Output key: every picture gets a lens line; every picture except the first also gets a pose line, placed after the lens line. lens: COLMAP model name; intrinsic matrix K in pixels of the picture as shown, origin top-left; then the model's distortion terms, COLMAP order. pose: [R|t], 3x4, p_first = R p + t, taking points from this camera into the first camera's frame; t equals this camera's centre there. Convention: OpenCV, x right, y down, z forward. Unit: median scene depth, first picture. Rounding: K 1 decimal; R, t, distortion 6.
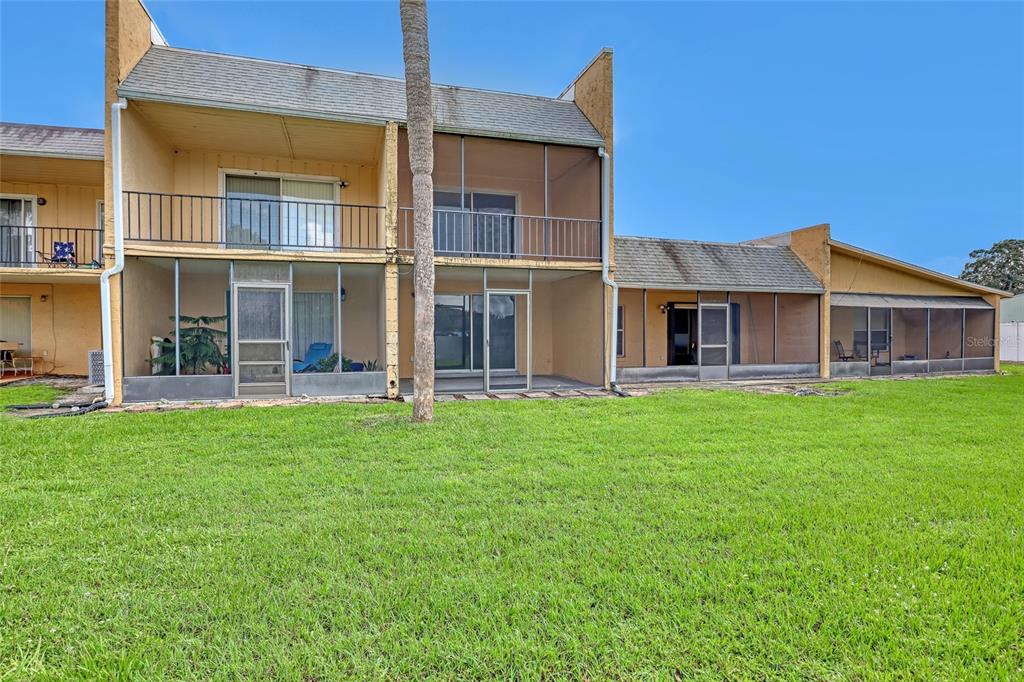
lens RADIAL K [[543.7, 0, 512.0], [0, 543.7, 341.0], [0, 0, 1]] dist [-0.036571, 0.000632]
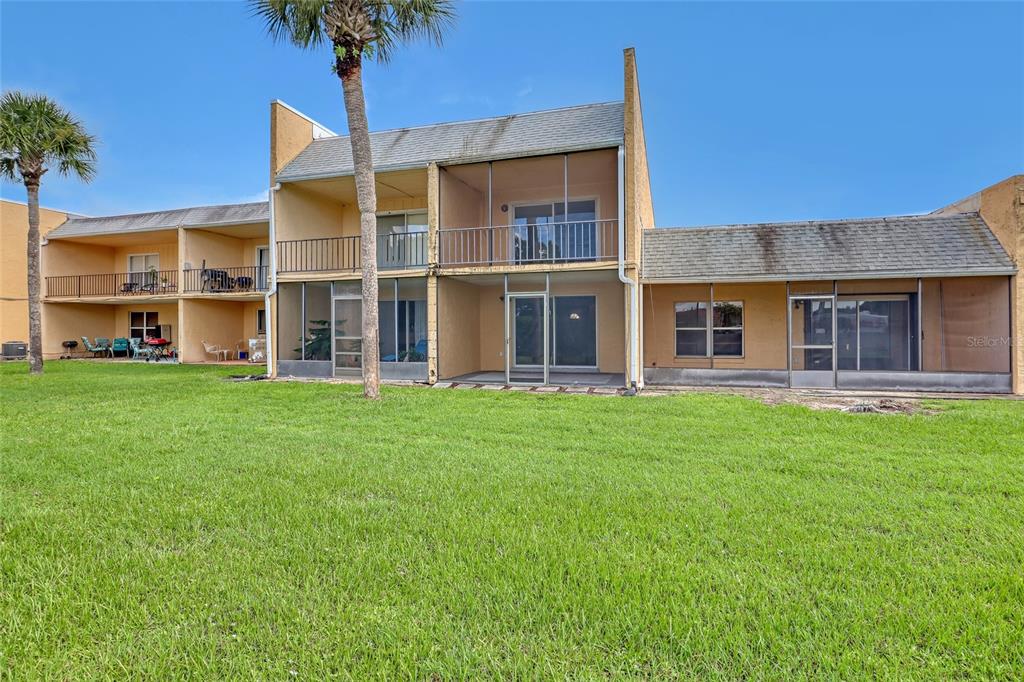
lens RADIAL K [[533.0, 0, 510.2], [0, 533.0, 323.6], [0, 0, 1]] dist [-0.033860, 0.000977]
pose [[0.819689, -0.011787, -0.572688, 0.579706], [-0.007659, 0.999473, -0.031534, 0.003518], [0.572758, 0.030235, 0.819167, 0.094388]]
